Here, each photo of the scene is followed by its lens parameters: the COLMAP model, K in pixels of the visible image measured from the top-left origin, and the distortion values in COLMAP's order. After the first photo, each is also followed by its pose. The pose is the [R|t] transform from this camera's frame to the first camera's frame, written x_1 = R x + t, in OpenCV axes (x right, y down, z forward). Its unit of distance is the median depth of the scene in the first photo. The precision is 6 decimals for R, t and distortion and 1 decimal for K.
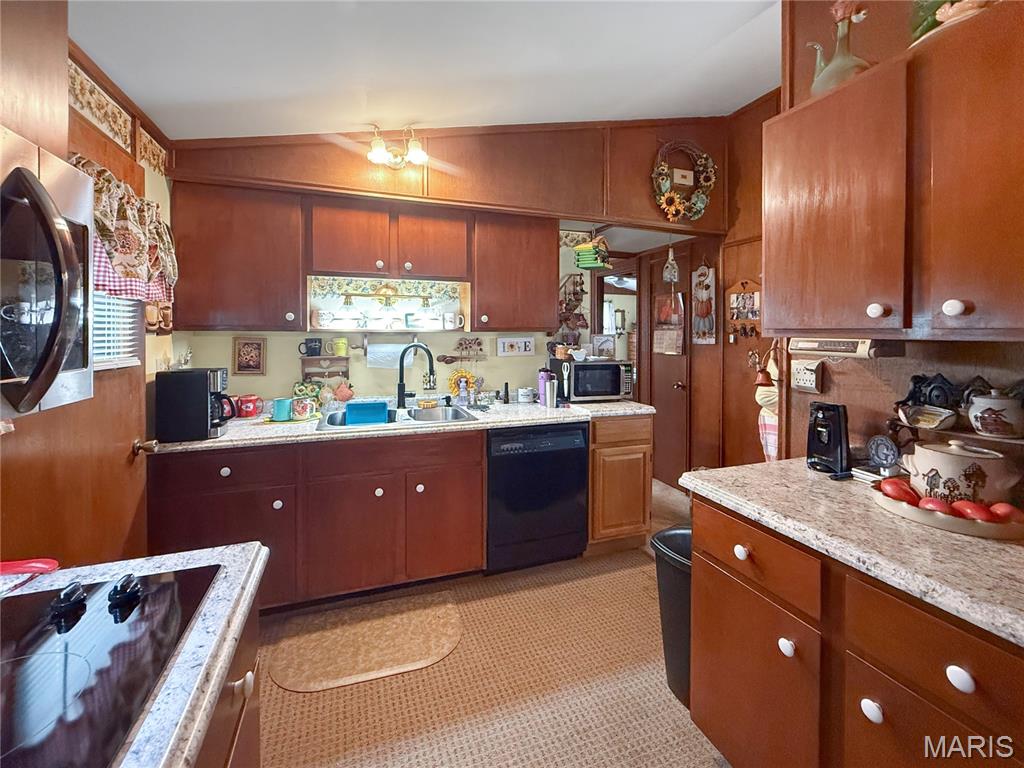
lens RADIAL K [[422.7, 0, 502.7], [0, 422.7, 341.5], [0, 0, 1]] dist [-0.000508, 0.000202]
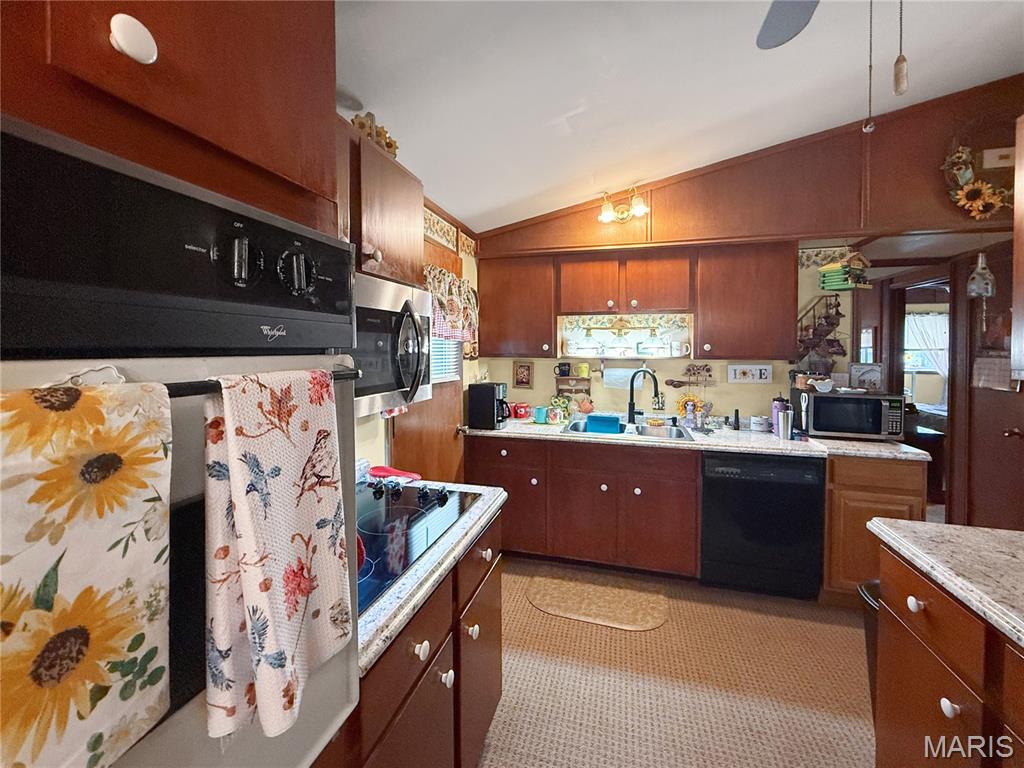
lens RADIAL K [[422.7, 0, 511.9], [0, 422.7, 380.4], [0, 0, 1]] dist [-0.000508, 0.000202]
pose [[0.810392, 0.042837, -0.584319, 0.187213], [-0.011874, 0.998320, 0.056720, -0.026310], [0.585767, -0.039027, 0.809539, -0.149298]]
